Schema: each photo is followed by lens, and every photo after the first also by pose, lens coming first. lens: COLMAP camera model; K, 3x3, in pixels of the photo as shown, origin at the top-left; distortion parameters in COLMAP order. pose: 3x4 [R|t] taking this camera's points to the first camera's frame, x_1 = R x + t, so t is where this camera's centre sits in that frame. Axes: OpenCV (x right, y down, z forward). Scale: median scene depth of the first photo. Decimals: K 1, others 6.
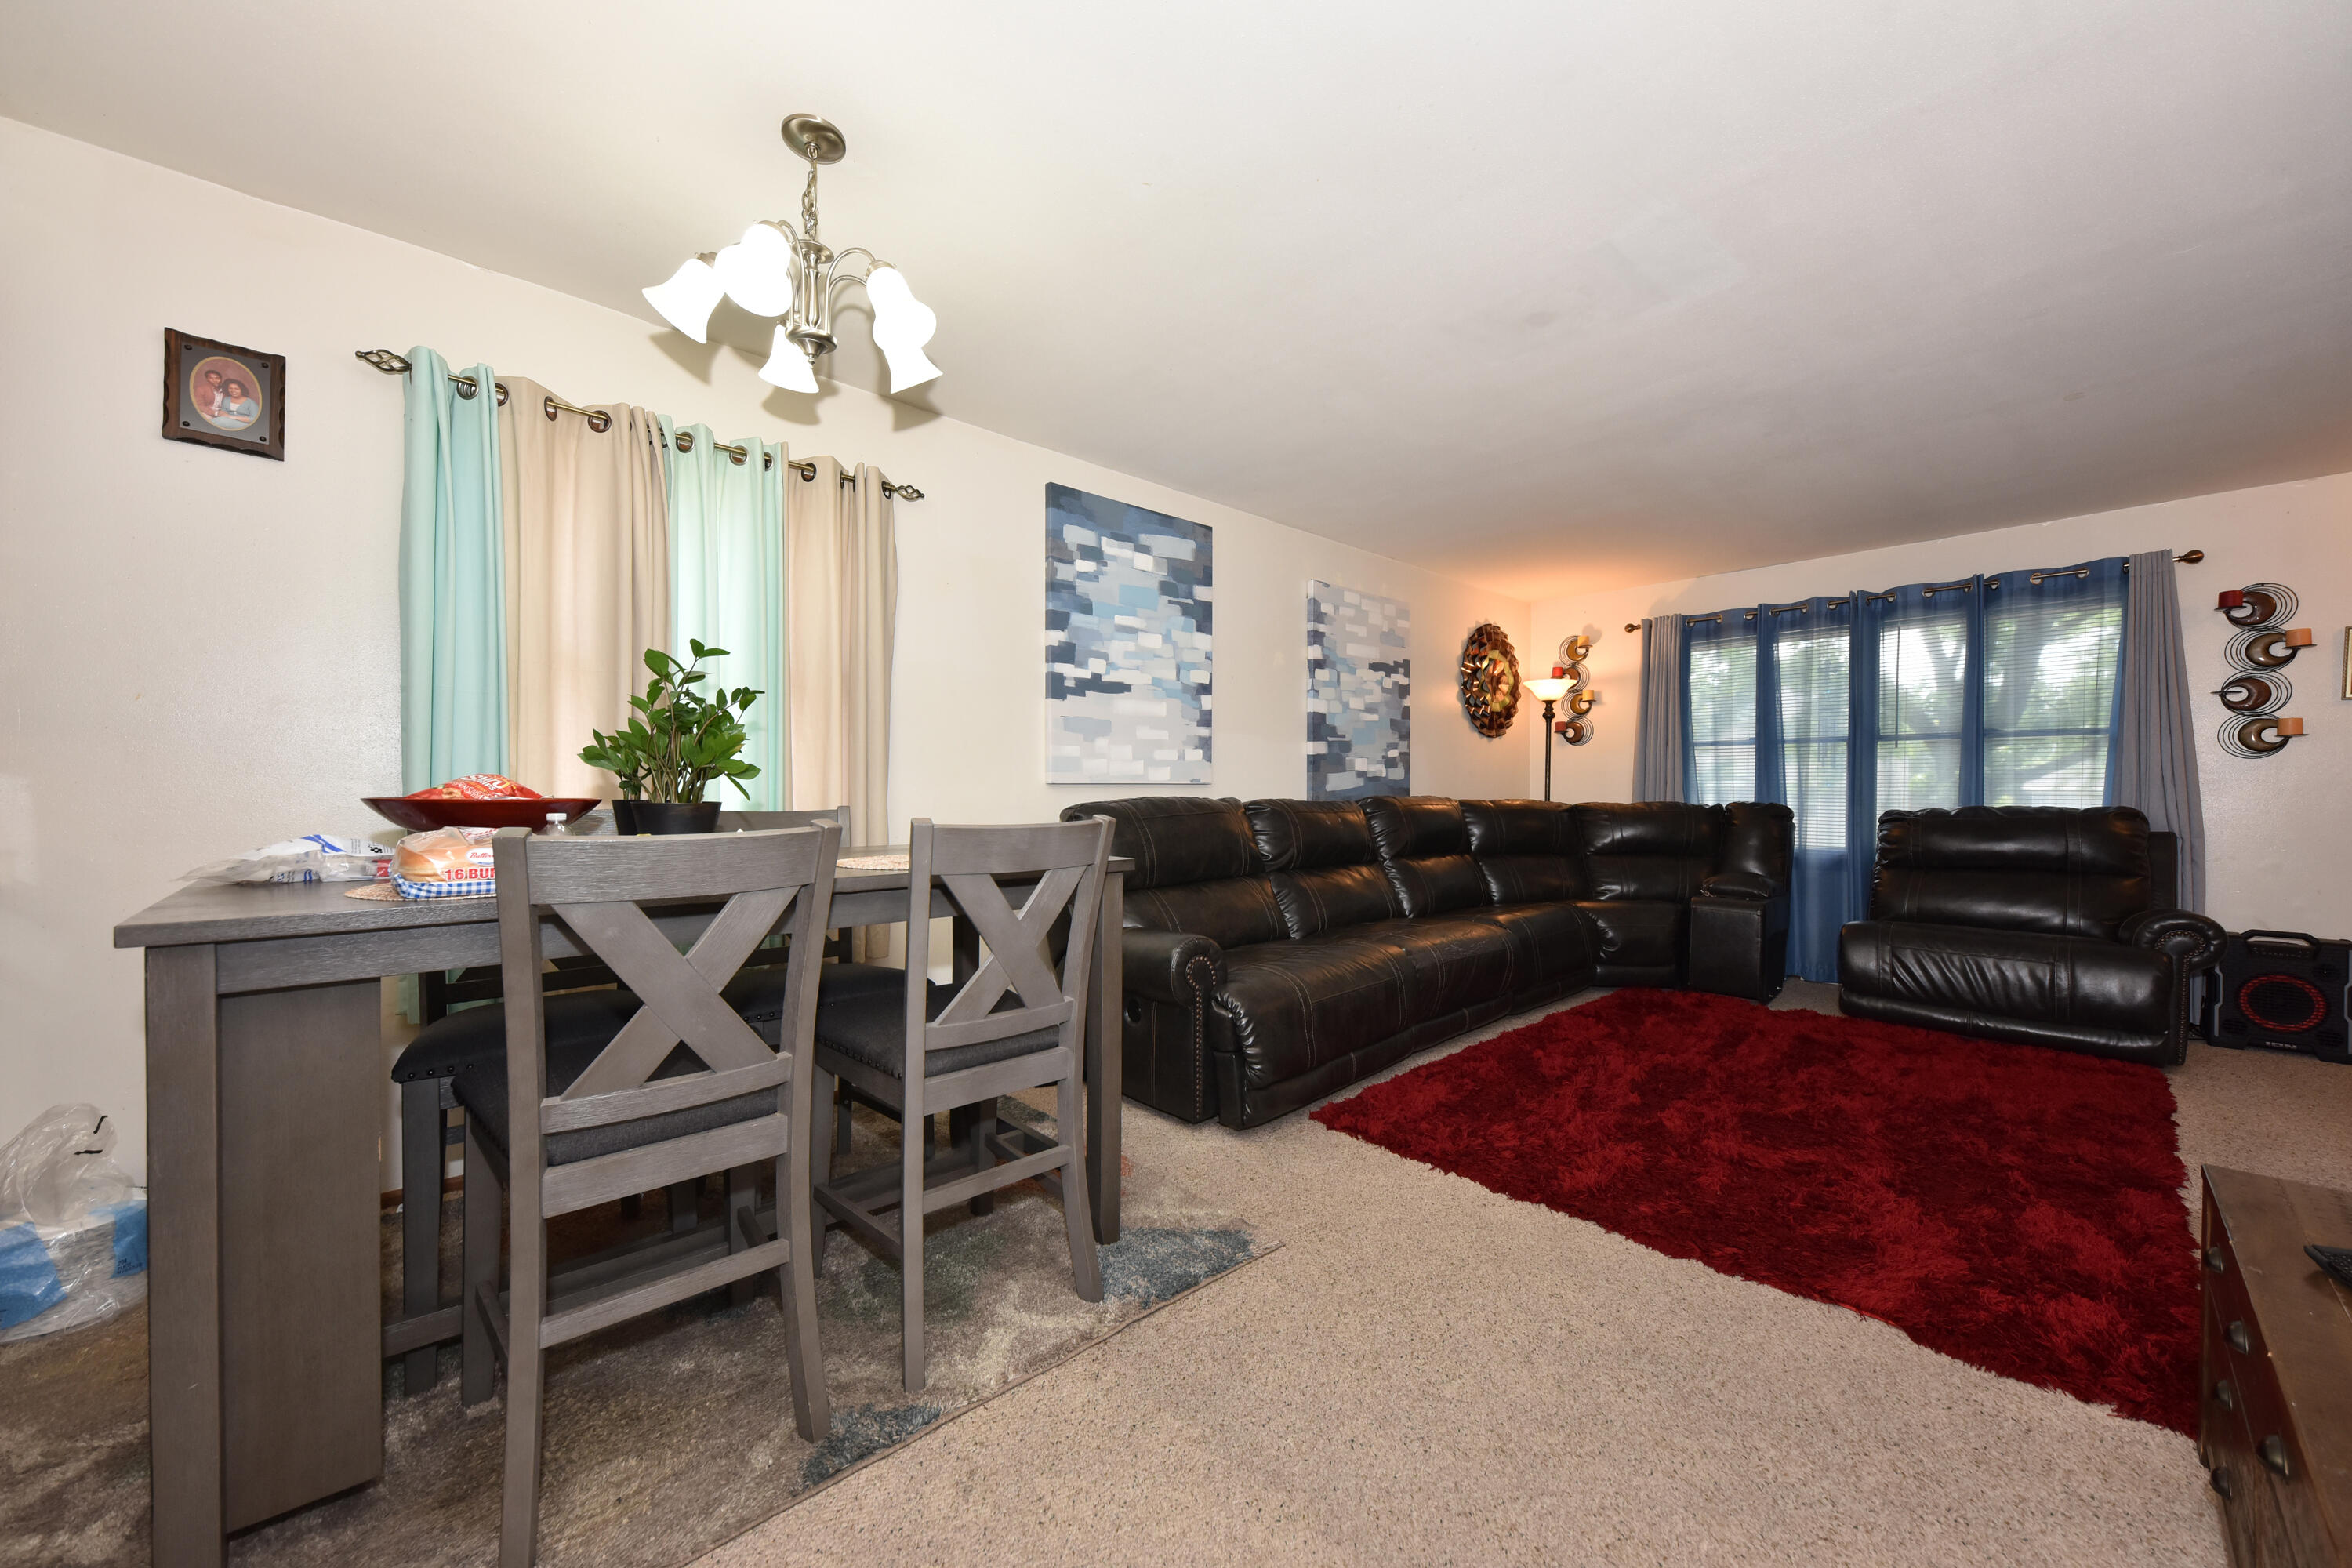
lens RADIAL K [[844.9, 0, 1181.3], [0, 844.9, 798.2], [0, 0, 1]] dist [0.006659, -0.004872]
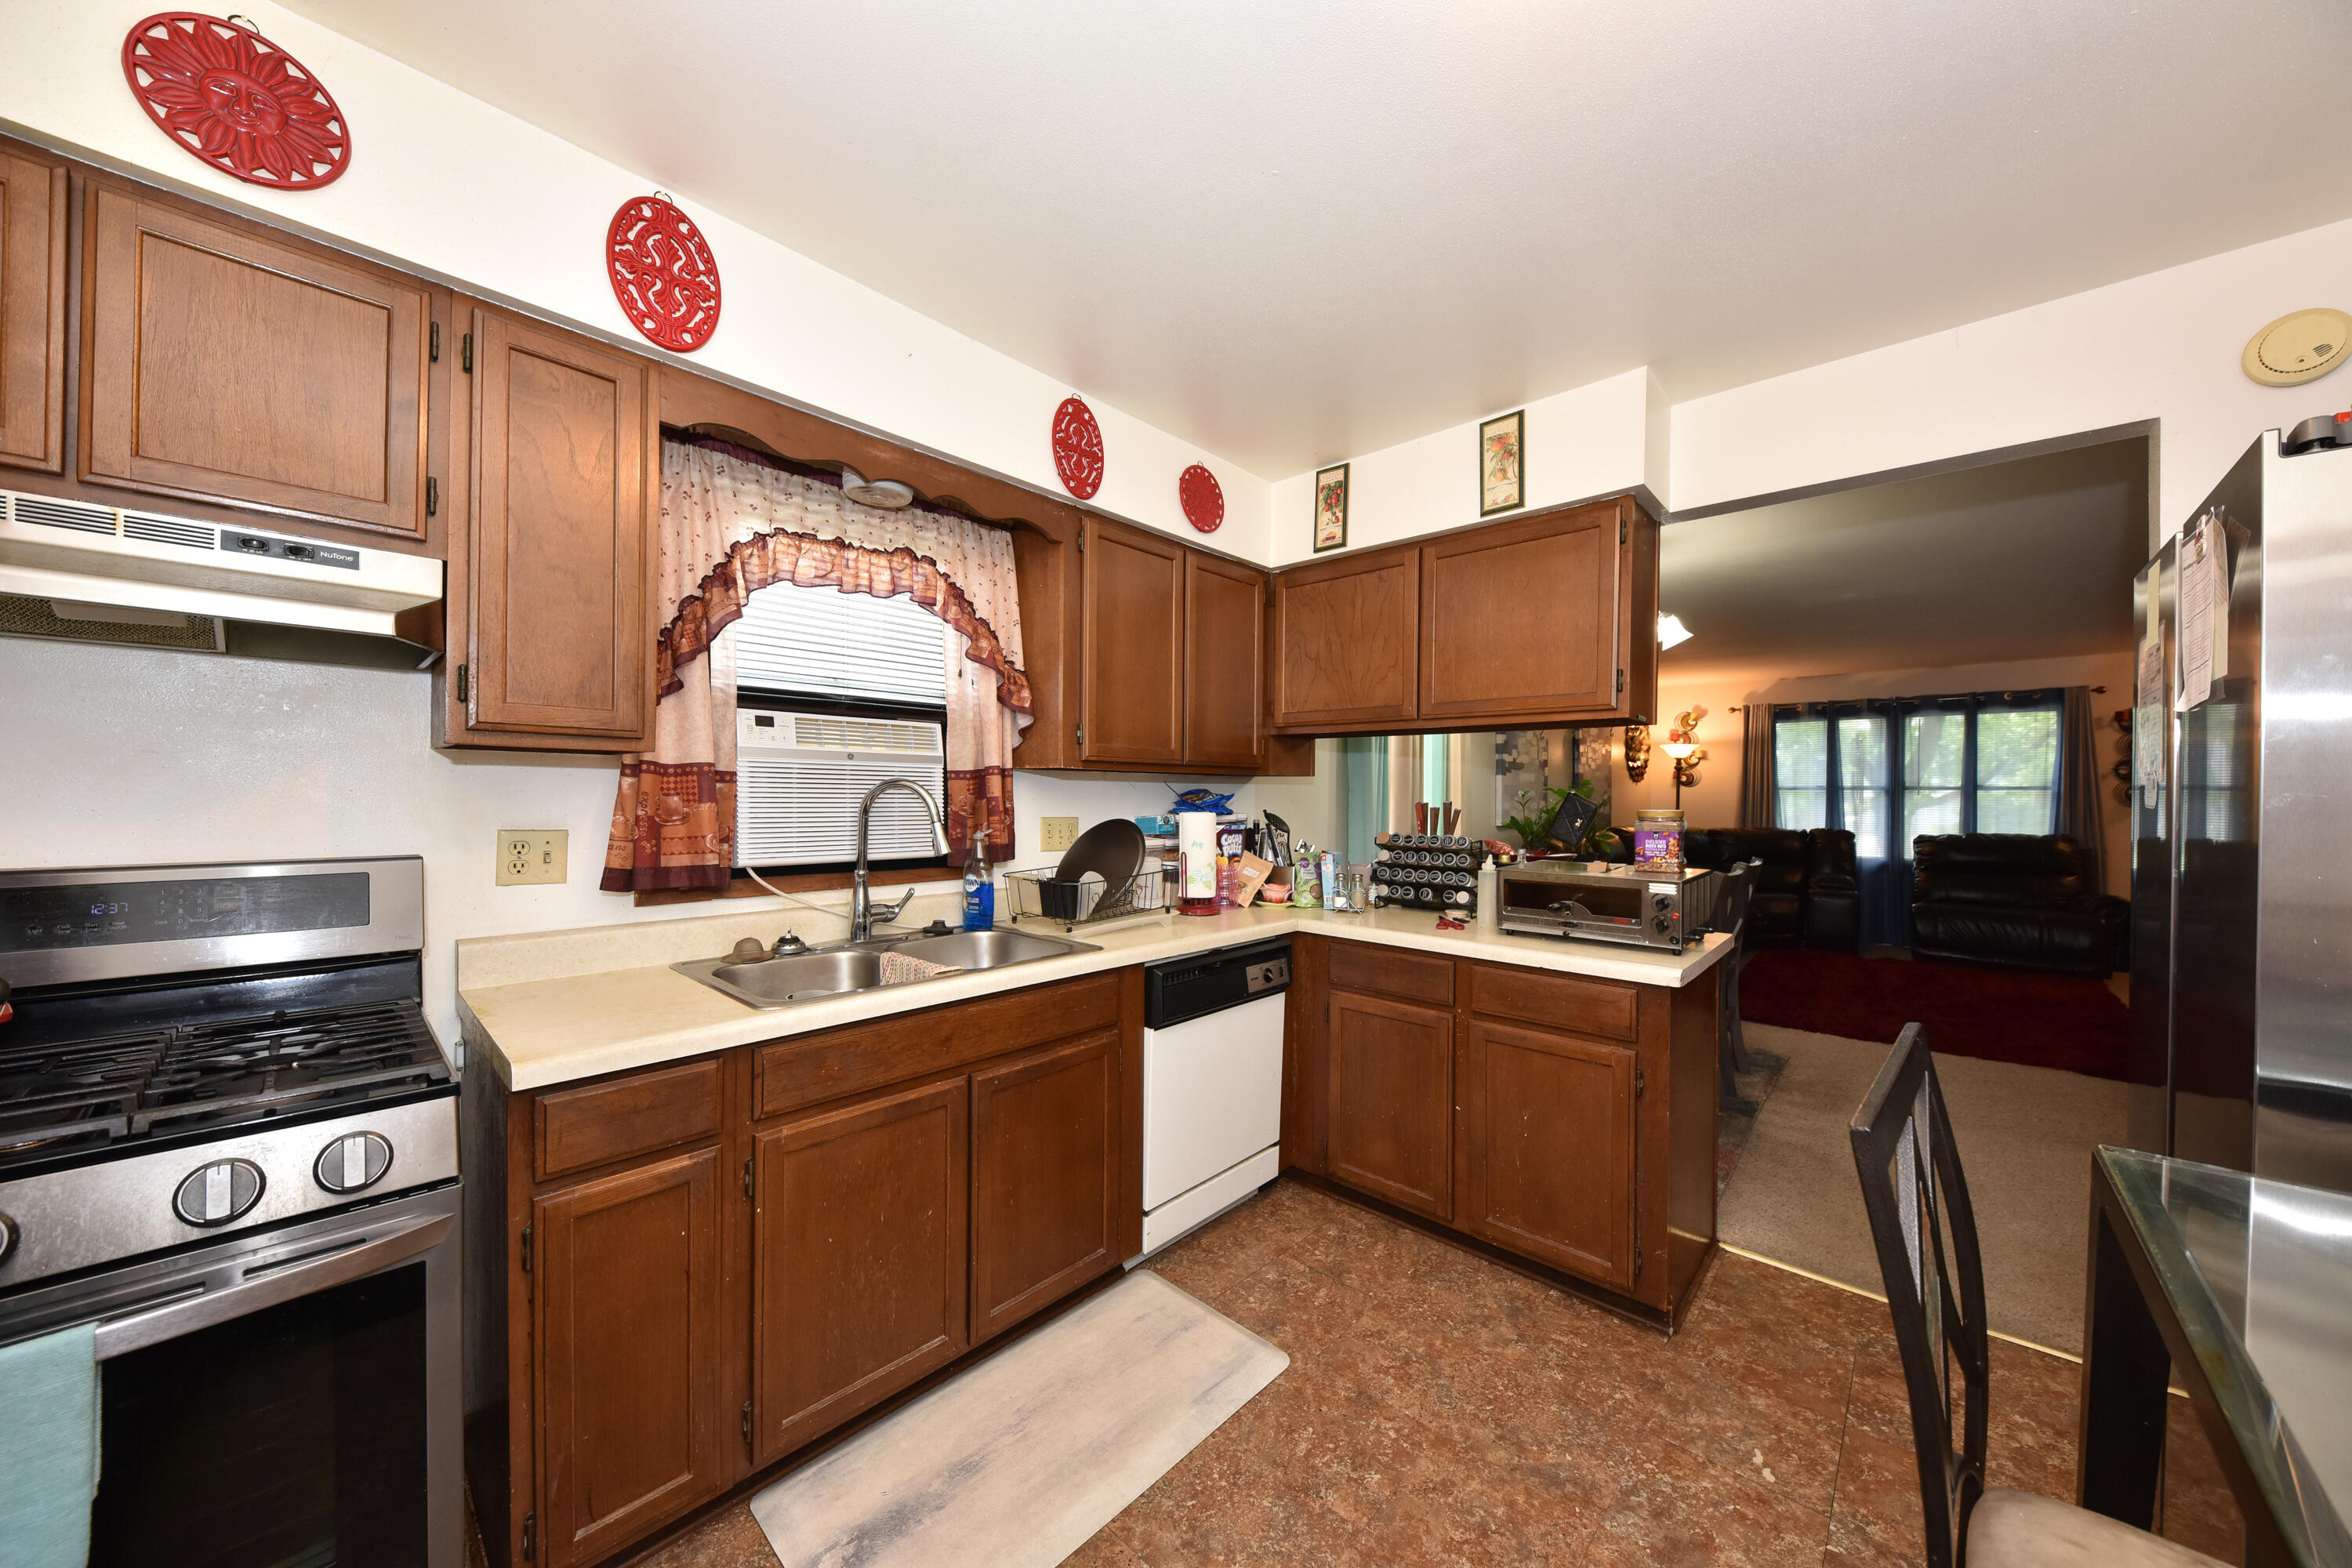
lens RADIAL K [[798.3, 0, 1200.5], [0, 798.3, 798.3], [0, 0, 1]] dist [0.000947, -0.000815]
pose [[0.995640, 0.000501, 0.093282, -0.773443], [0.000217, 0.999970, -0.007684, -0.052561], [-0.093283, 0.007671, 0.995610, -0.442987]]
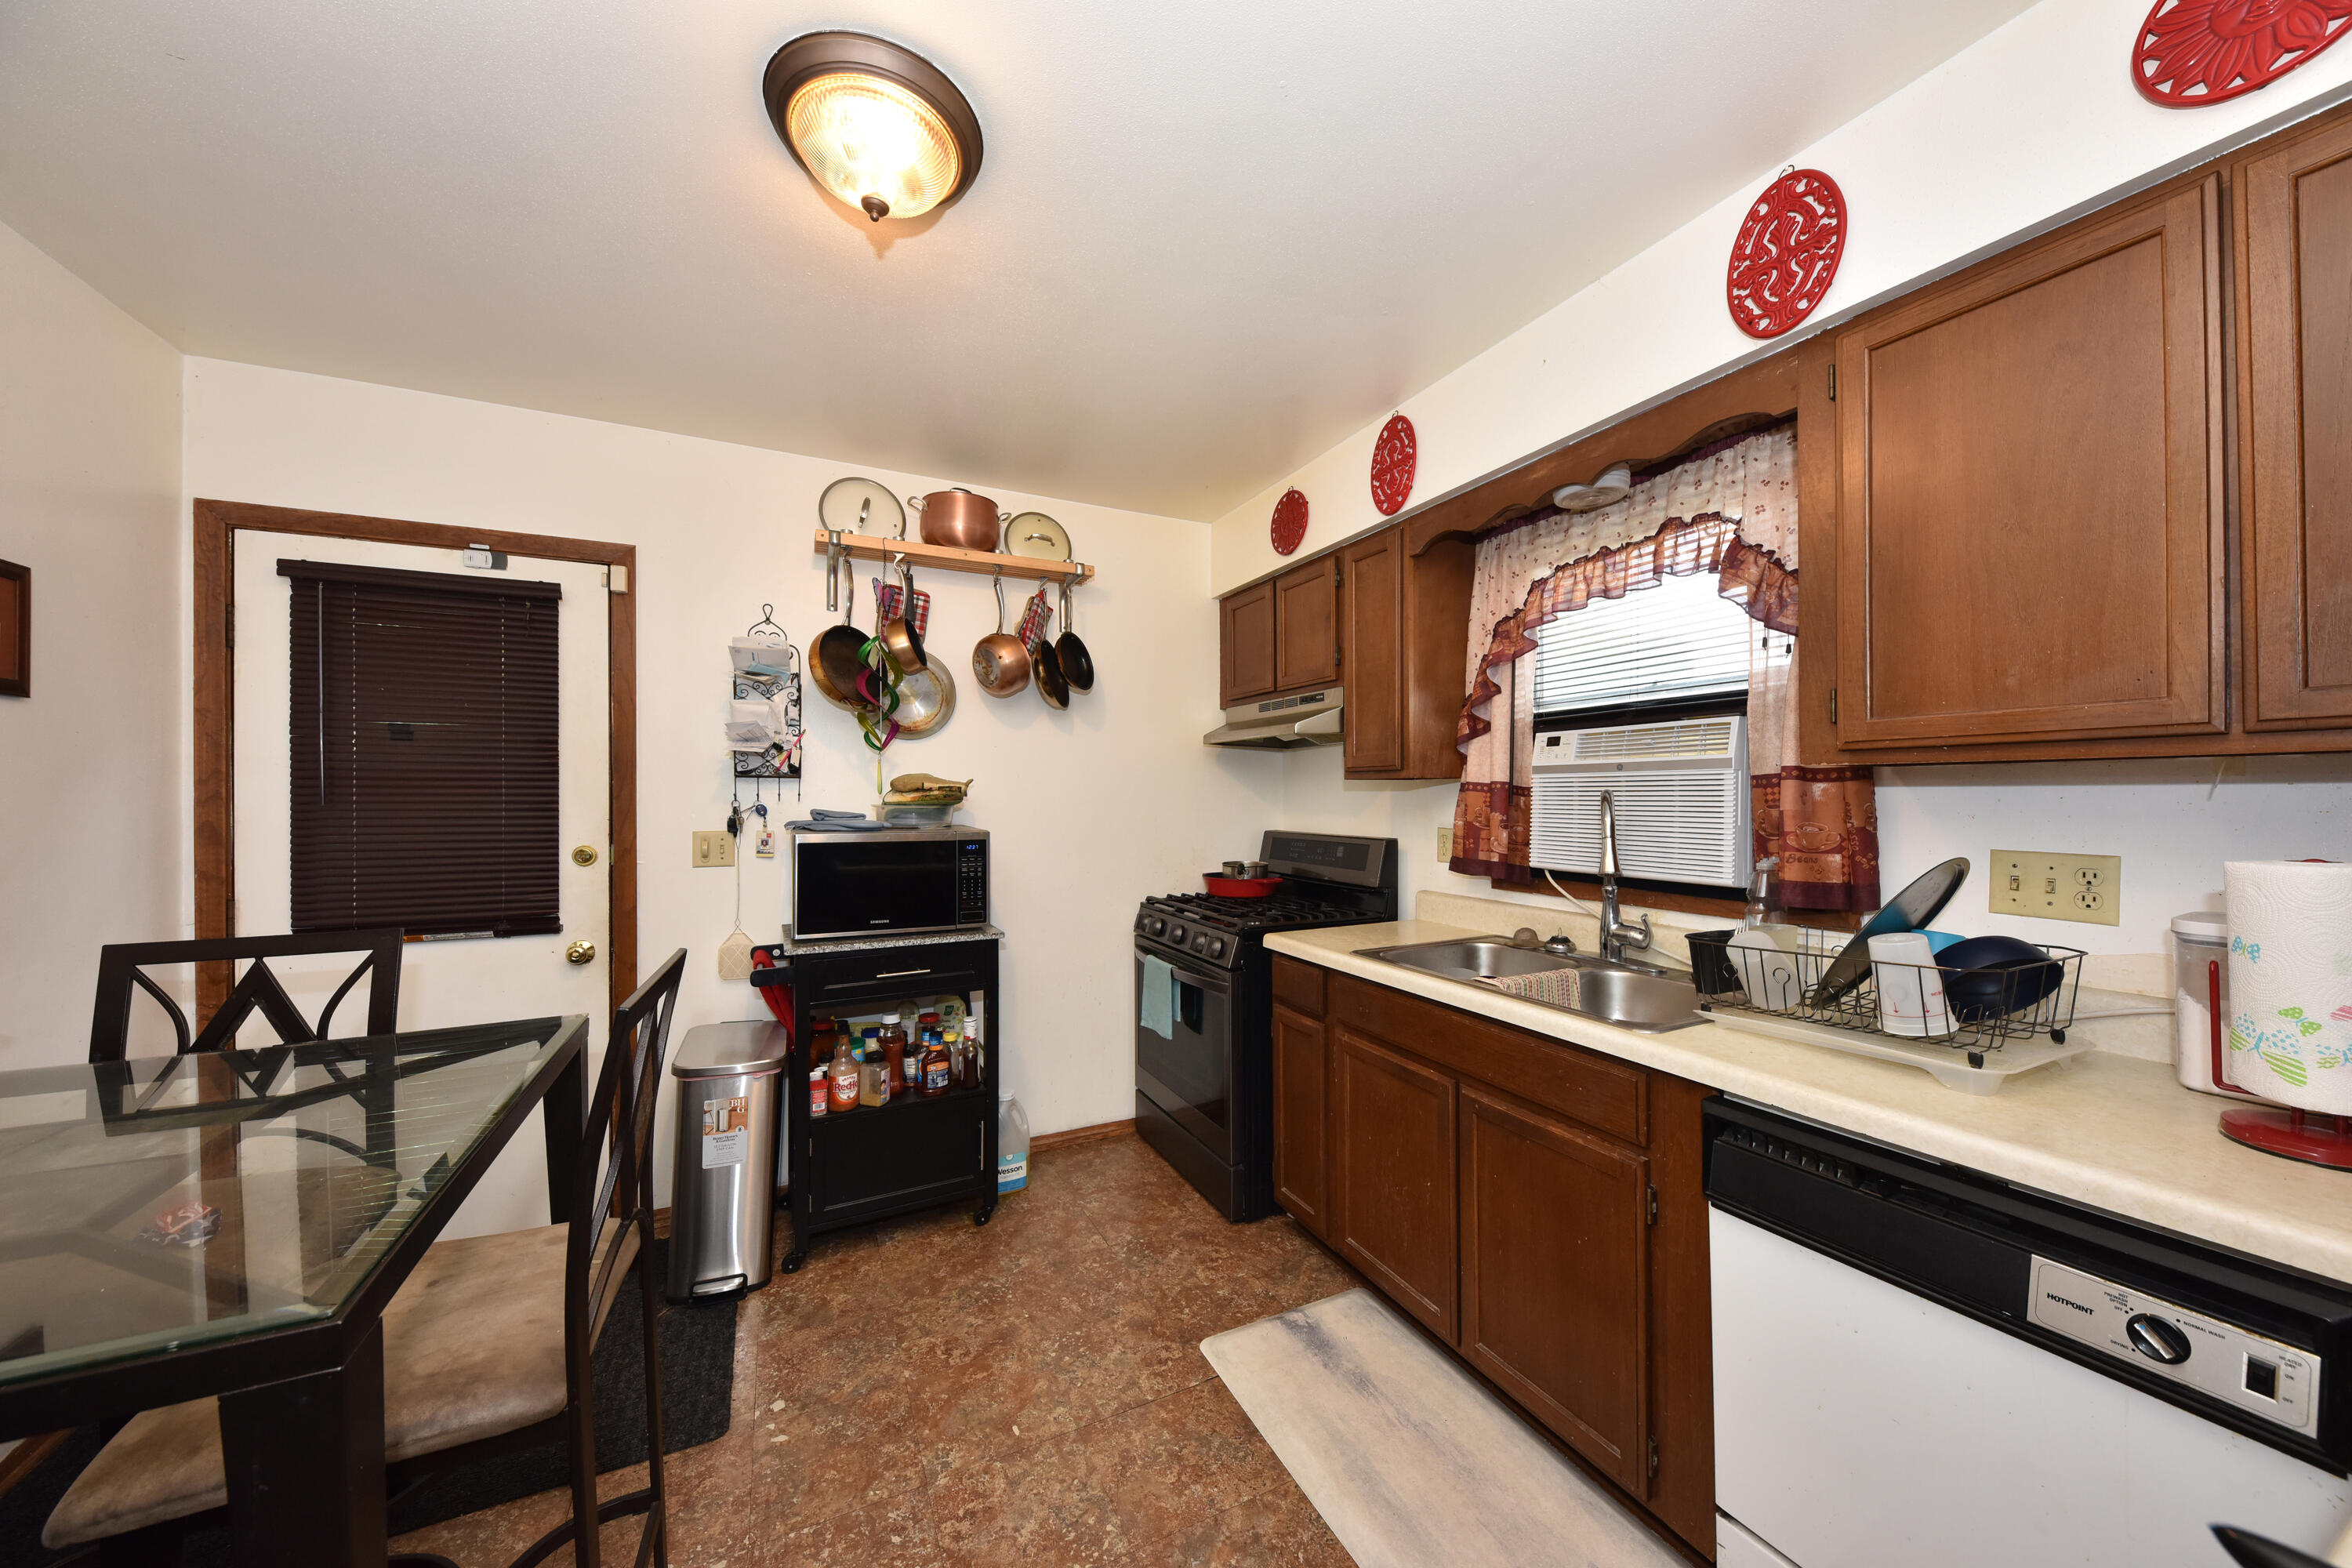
lens RADIAL K [[798.3, 0, 1160.9], [0, 798.3, 796.9], [0, 0, 1]] dist [0.000947, -0.000815]
pose [[-0.292817, -0.004635, -0.956157, -0.366181], [-0.007670, 0.999967, -0.002498, -0.062251], [0.956138, 0.006602, -0.292843, -0.006530]]
